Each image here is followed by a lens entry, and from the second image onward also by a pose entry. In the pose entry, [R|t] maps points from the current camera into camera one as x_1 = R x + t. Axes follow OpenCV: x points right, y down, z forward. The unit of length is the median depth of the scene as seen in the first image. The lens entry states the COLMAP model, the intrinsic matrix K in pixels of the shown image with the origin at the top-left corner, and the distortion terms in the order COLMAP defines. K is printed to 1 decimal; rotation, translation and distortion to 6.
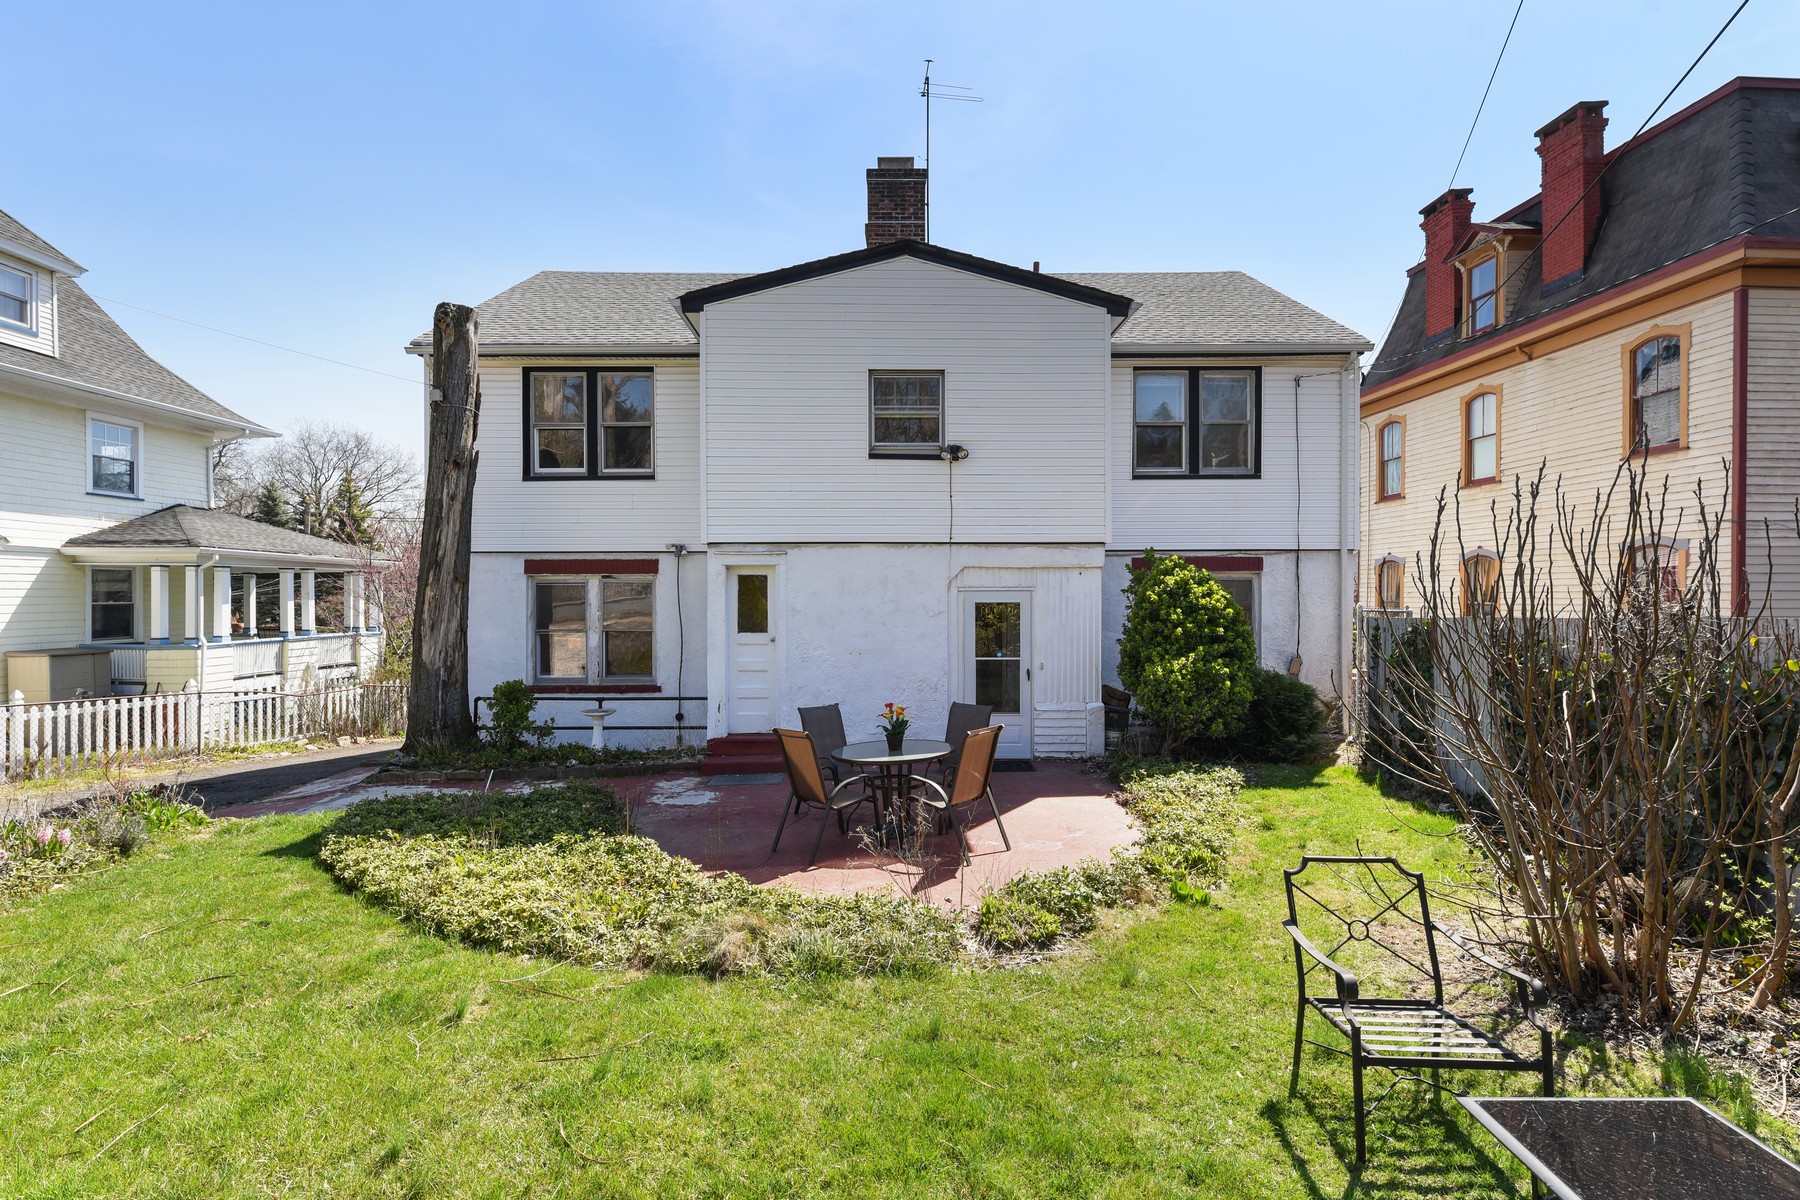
lens RADIAL K [[895.3, 0, 900.0], [0, 895.3, 600.0], [0, 0, 1]] dist [0.000001, 0.000182]
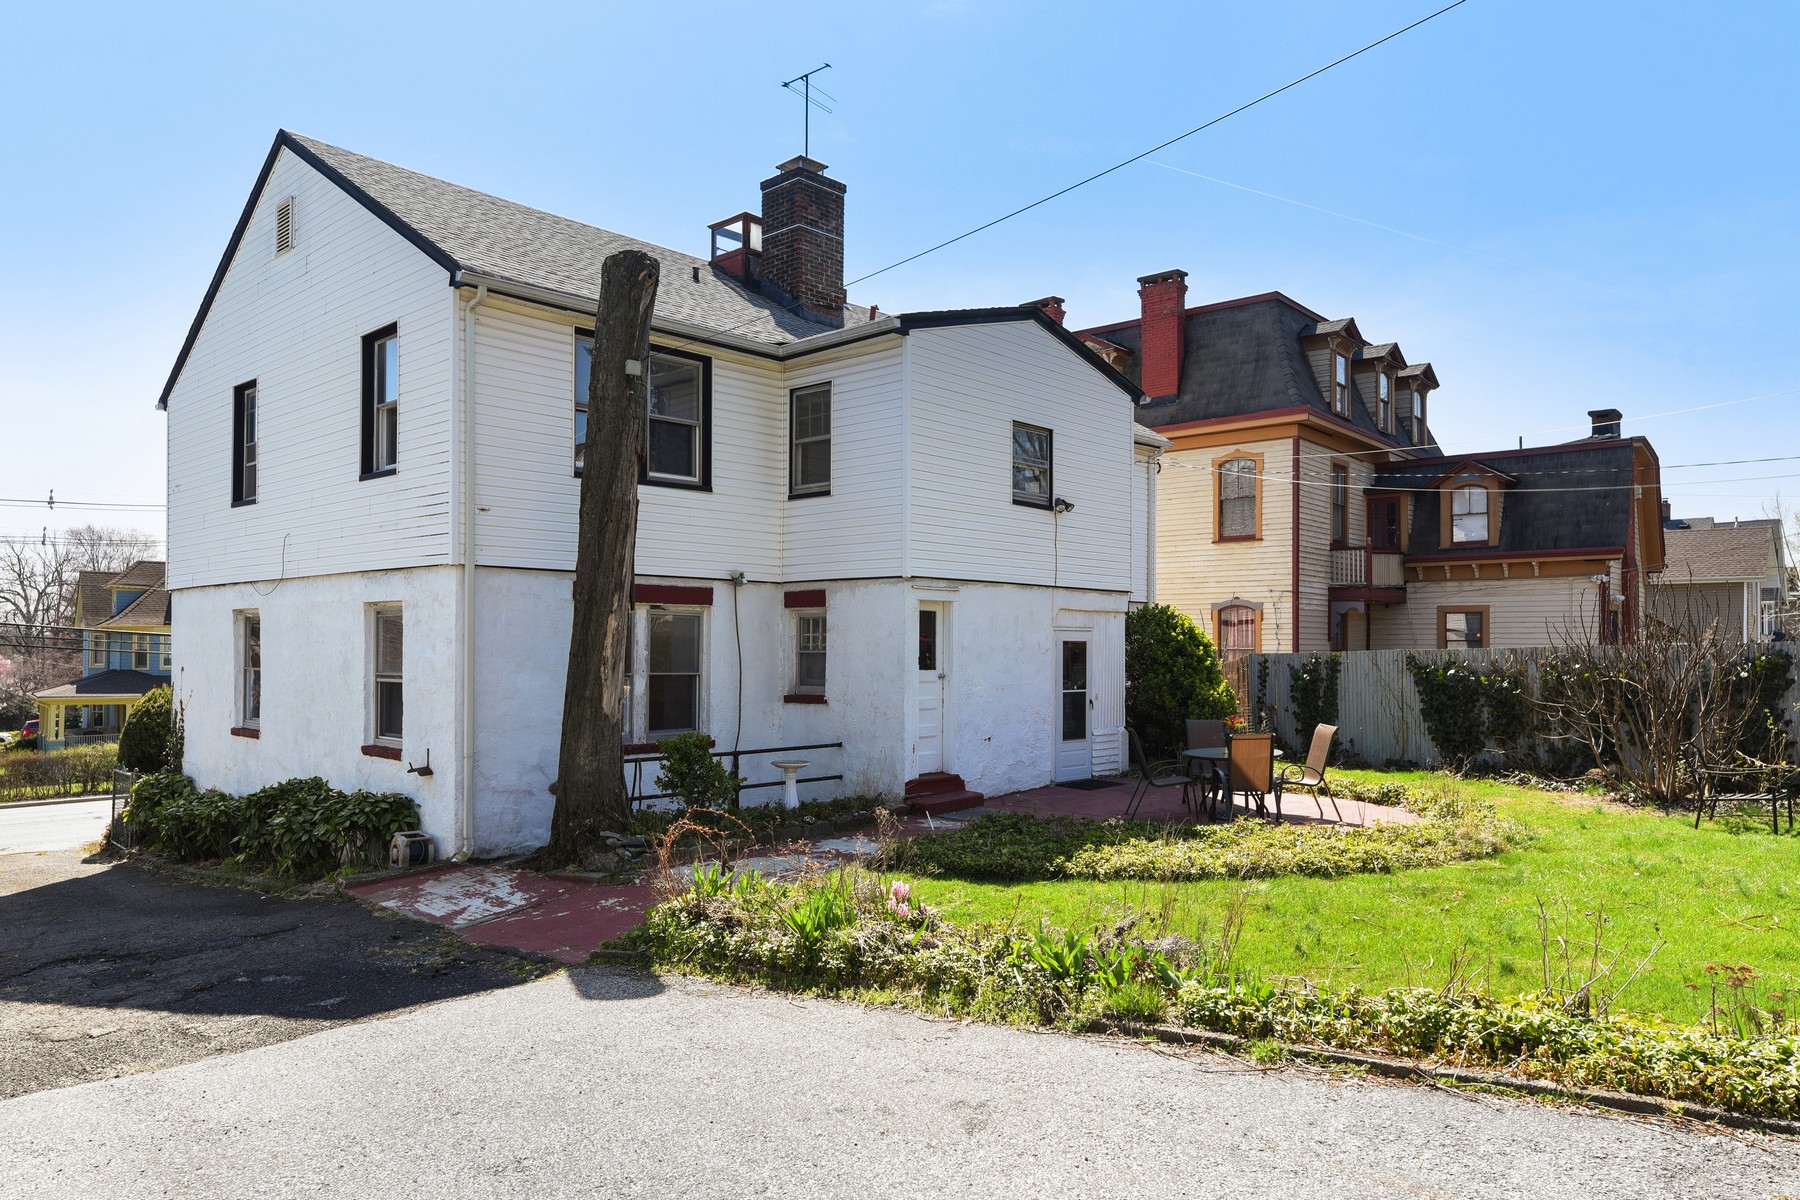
lens RADIAL K [[1207.2, 0, 896.7], [0, 1207.2, 643.4], [0, 0, 1]] dist [0.005247, 0.000888]
pose [[0.679560, 0.006772, 0.733588, -0.981303], [0.000123, 0.999956, -0.009344, 0.016740], [-0.733620, 0.006440, 0.679530, 0.111201]]
